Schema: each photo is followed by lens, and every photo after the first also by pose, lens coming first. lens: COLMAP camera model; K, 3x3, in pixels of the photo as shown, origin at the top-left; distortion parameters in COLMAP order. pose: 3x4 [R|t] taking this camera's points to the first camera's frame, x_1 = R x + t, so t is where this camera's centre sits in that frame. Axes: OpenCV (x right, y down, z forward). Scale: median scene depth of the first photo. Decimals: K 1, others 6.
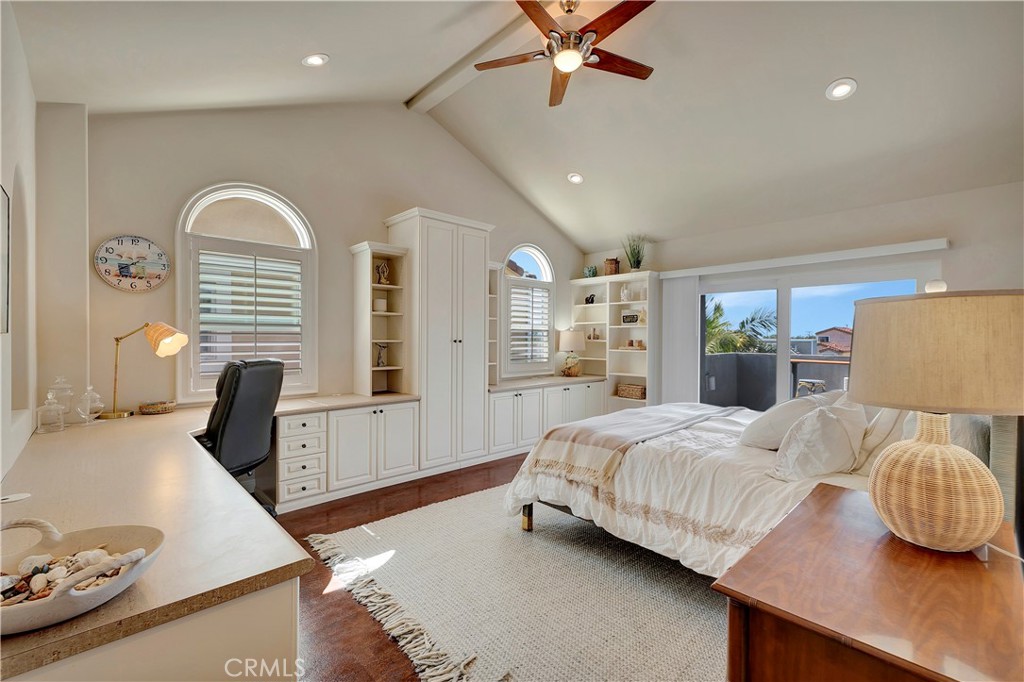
lens RADIAL K [[435.3, 0, 518.3], [0, 435.3, 343.0], [0, 0, 1]] dist [0.002279, 0.000022]
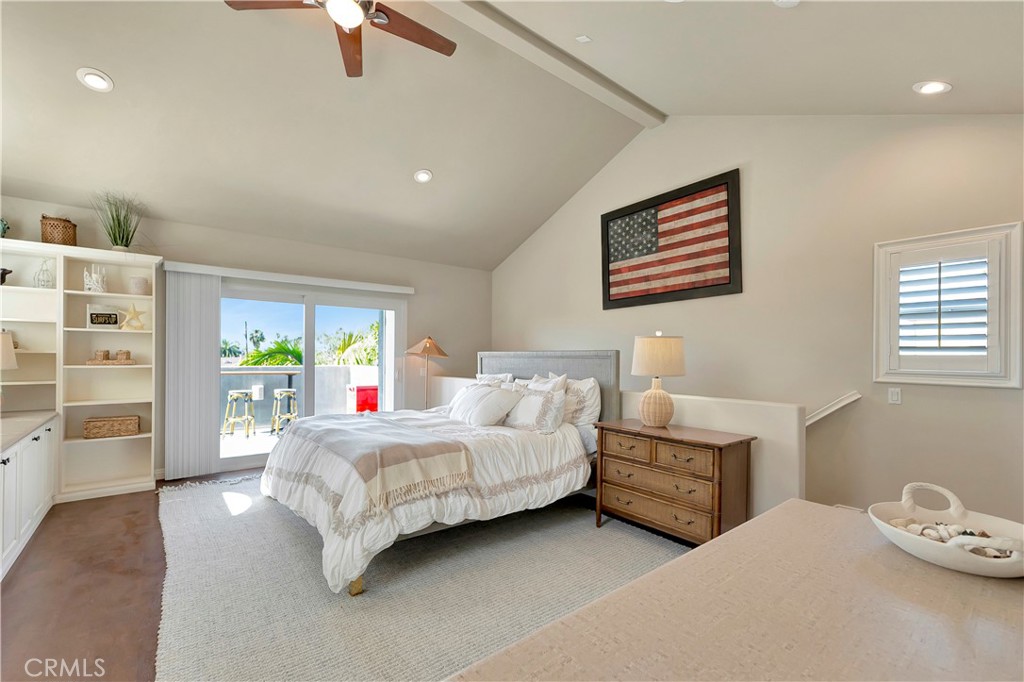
lens RADIAL K [[435.3, 0, 518.1], [0, 435.3, 348.1], [0, 0, 1]] dist [0.002279, 0.000022]
pose [[0.076262, 0.015251, 0.996971, -0.364630], [0.004921, 0.999865, -0.015672, 0.003017], [-0.997076, 0.006101, 0.076176, 0.326650]]
